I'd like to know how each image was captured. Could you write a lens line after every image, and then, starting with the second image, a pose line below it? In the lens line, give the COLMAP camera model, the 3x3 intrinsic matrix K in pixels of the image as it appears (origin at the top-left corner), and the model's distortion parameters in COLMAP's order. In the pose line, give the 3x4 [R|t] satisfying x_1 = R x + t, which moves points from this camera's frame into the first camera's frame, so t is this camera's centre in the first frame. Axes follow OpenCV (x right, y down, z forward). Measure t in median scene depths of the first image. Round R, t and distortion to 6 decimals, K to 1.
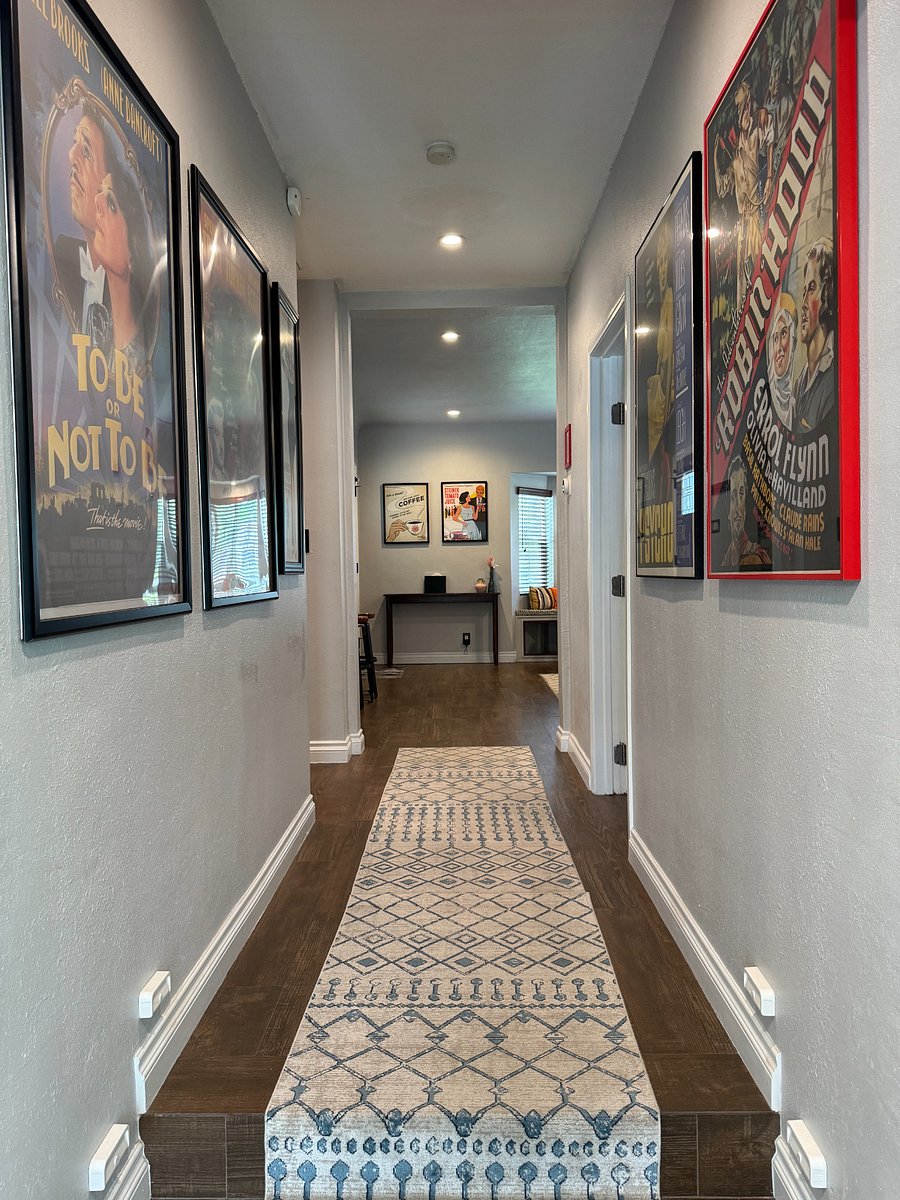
lens RADIAL K [[836.7, 0, 450.0], [0, 836.7, 600.0], [0, 0, 1]] dist [0.110959, -0.138889]
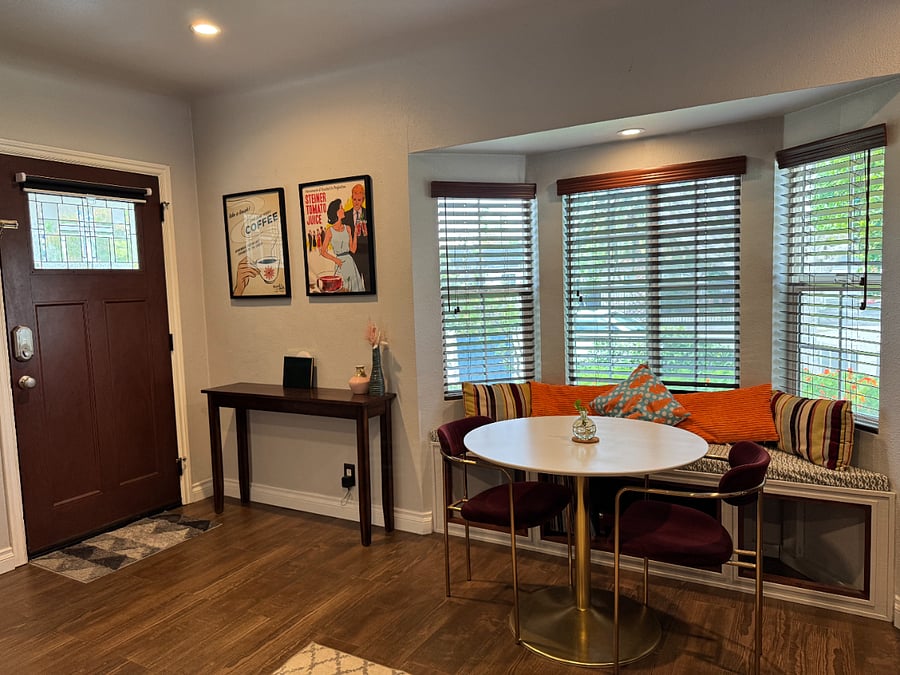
lens RADIAL K [[627.5, 0, 450.0], [0, 627.5, 337.5], [0, 0, 1]] dist [0.110959, -0.138889]
pose [[0.871927, 0.029765, -0.488730, 0.275076], [-0.003164, 0.998472, 0.055165, -0.065039], [0.489626, -0.046553, 0.870689, 0.685906]]
